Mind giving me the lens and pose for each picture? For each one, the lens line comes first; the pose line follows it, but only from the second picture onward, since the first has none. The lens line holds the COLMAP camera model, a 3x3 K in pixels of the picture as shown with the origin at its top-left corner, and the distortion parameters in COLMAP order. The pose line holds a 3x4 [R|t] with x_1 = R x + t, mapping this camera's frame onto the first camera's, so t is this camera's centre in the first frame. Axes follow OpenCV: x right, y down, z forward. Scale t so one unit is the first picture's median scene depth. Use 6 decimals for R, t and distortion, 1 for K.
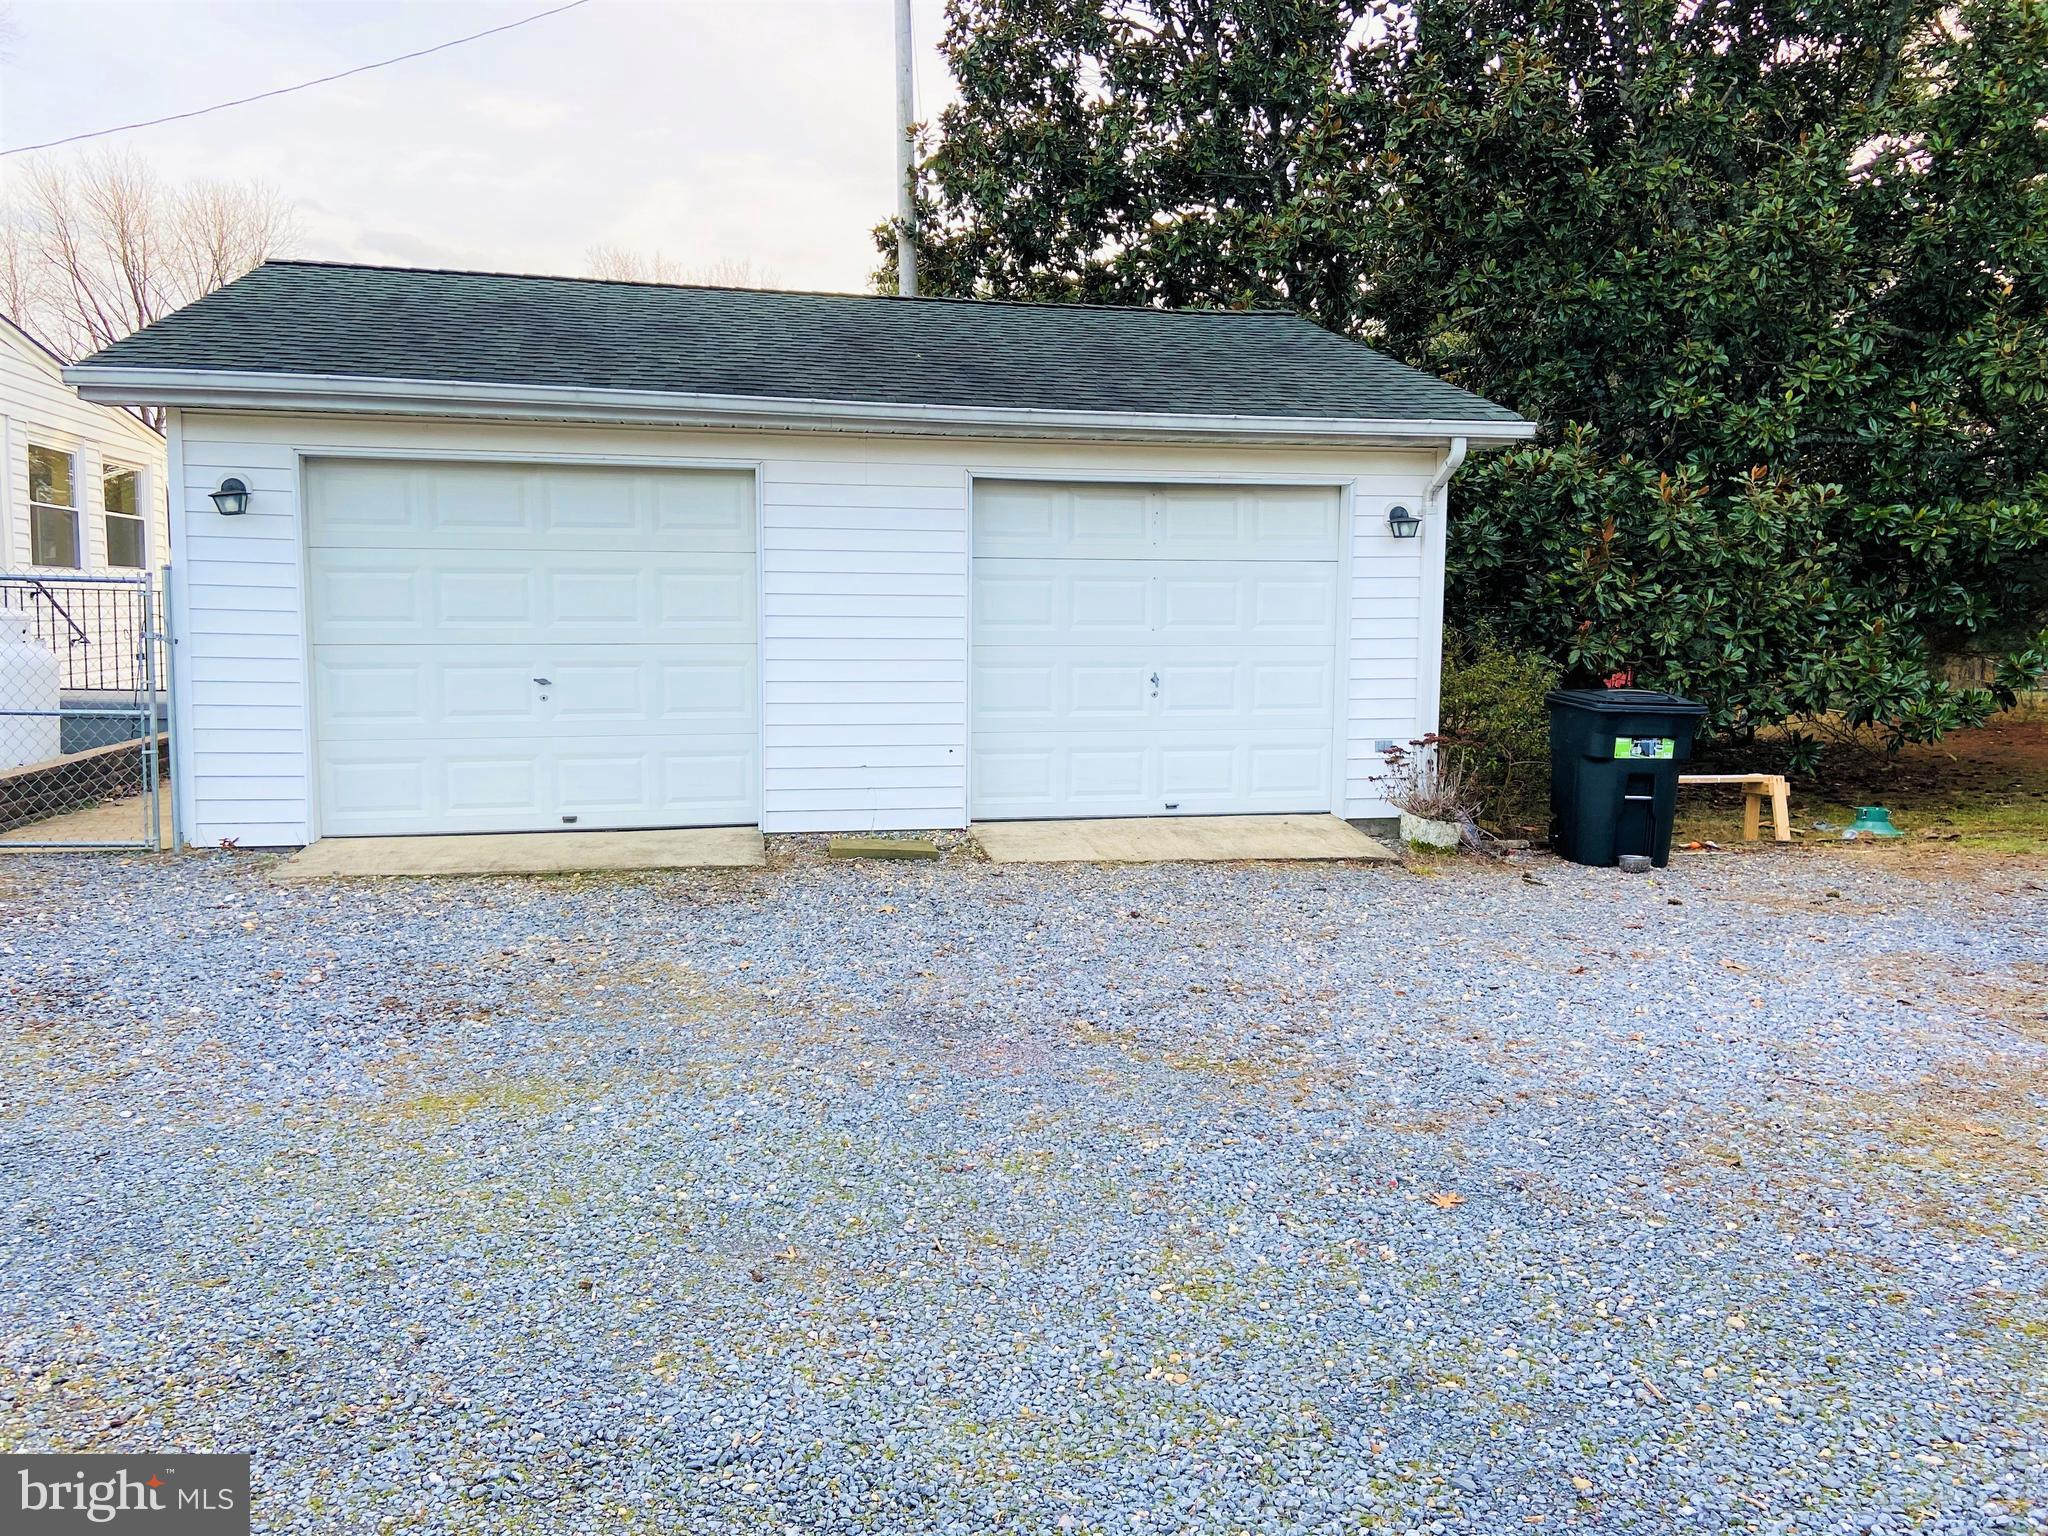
lens RADIAL K [[1538.6, 0, 1035.5], [0, 1538.6, 749.0], [0, 0, 1]] dist [0.116966, -0.140751]
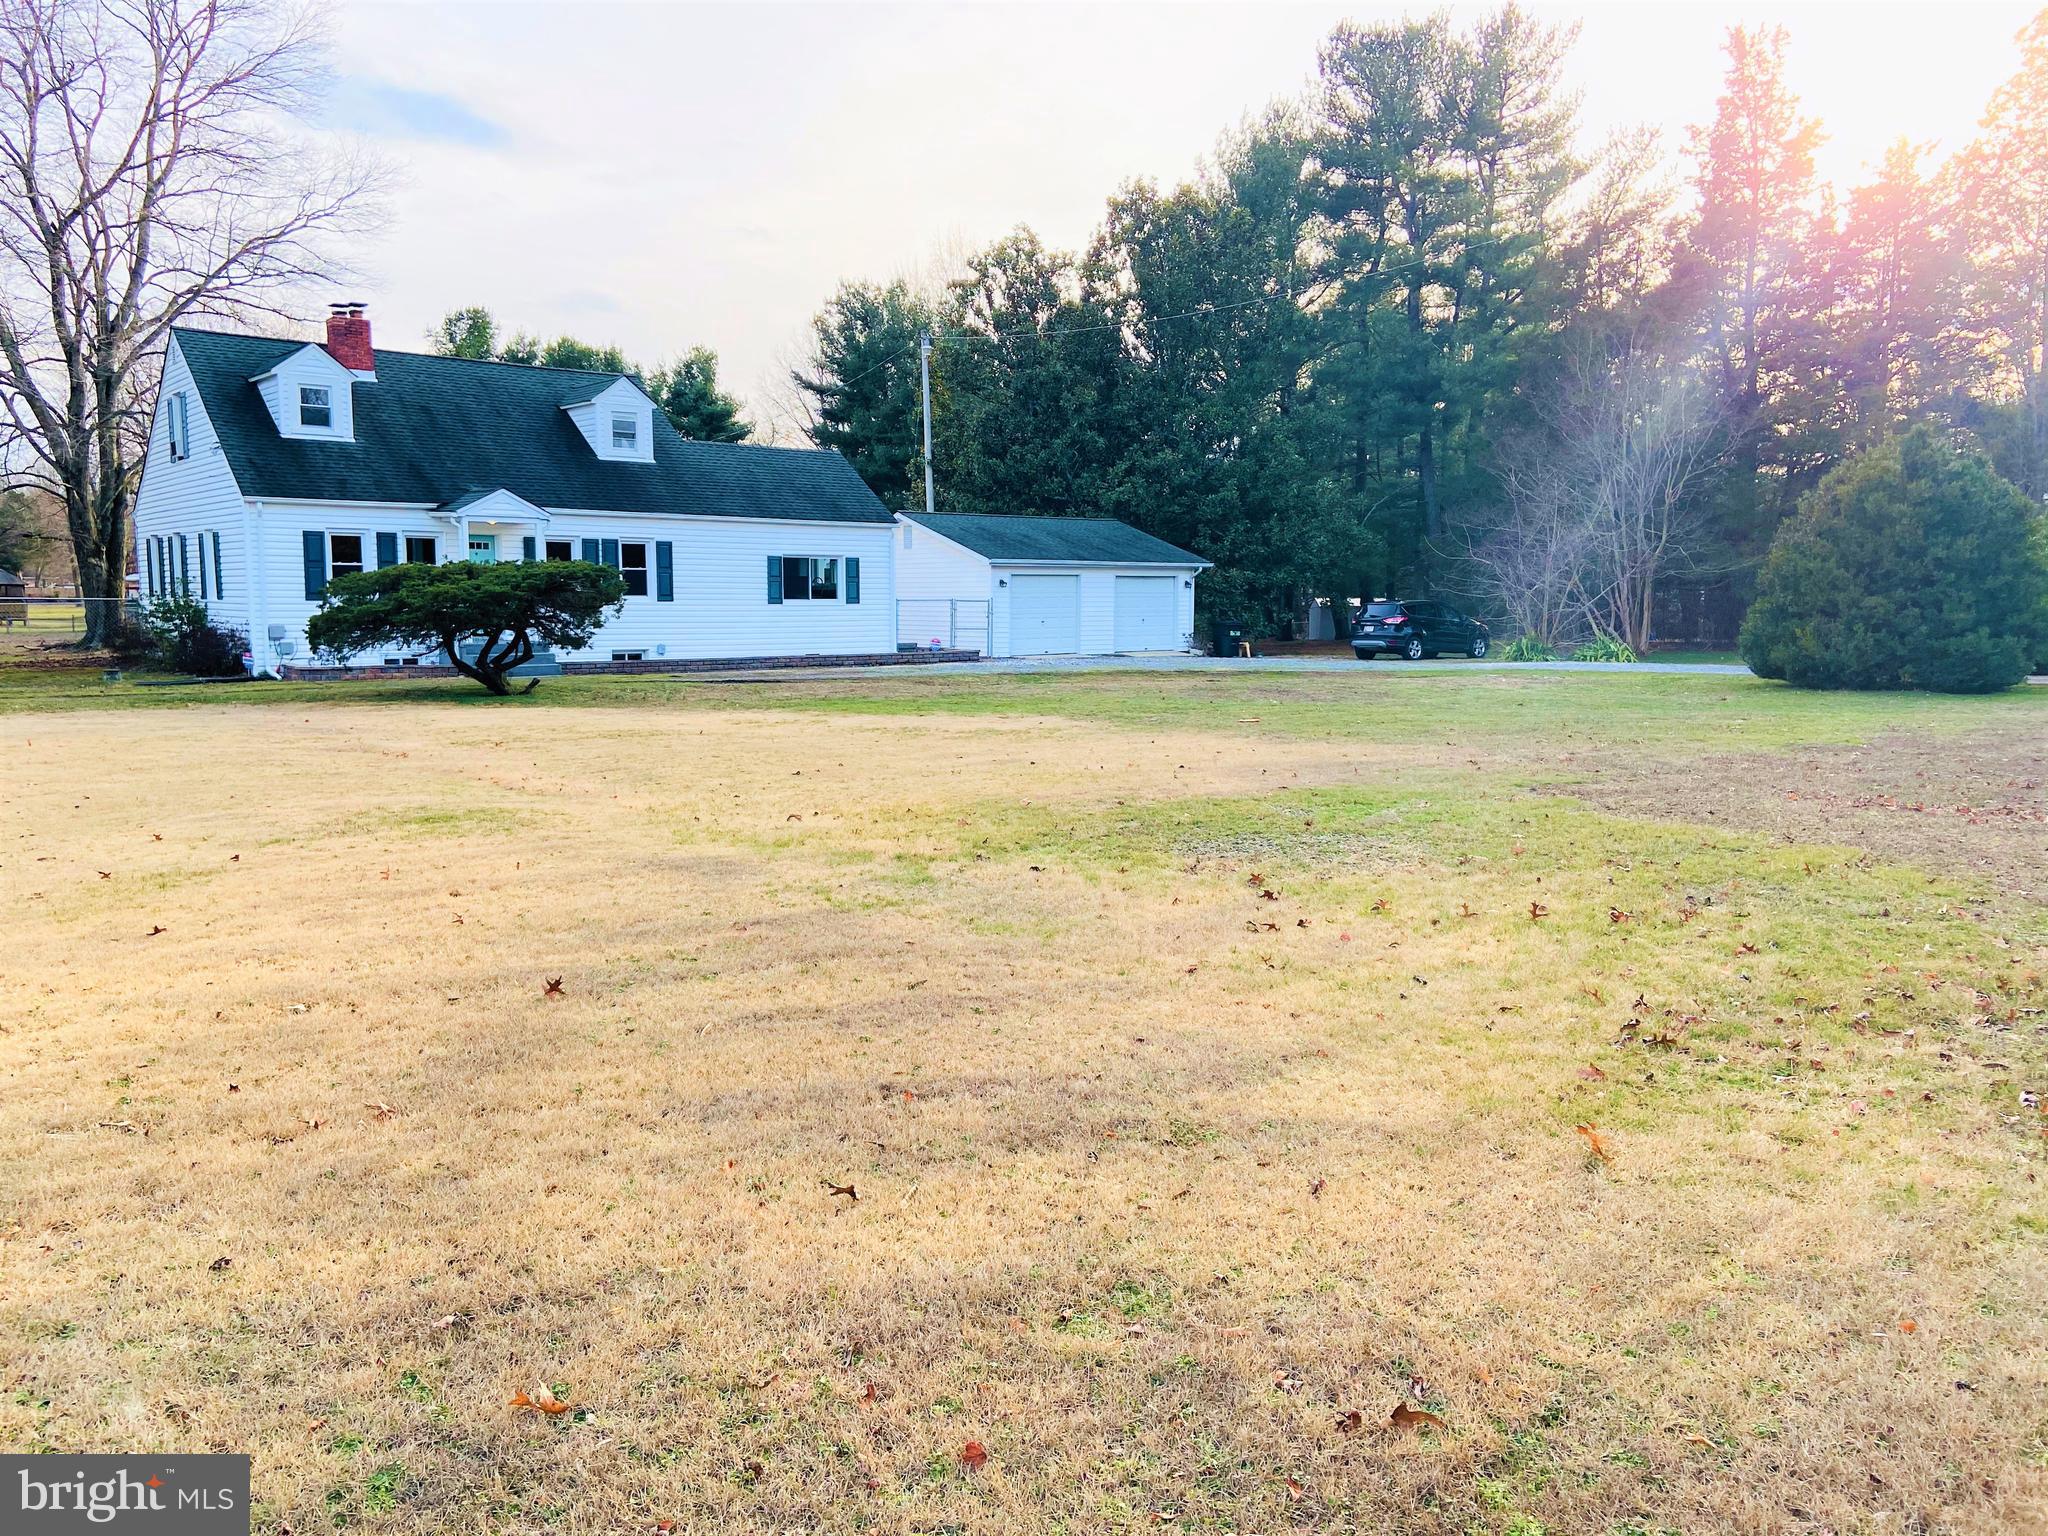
lens RADIAL K [[1538.6, 0, 1022.8], [0, 1538.6, 761.0], [0, 0, 1]] dist [0.116966, -0.140751]
pose [[0.887124, -0.055876, 0.458137, -2.207047], [0.047769, 0.998429, 0.029273, 0.207148], [-0.459053, -0.004084, 0.888399, -2.695780]]
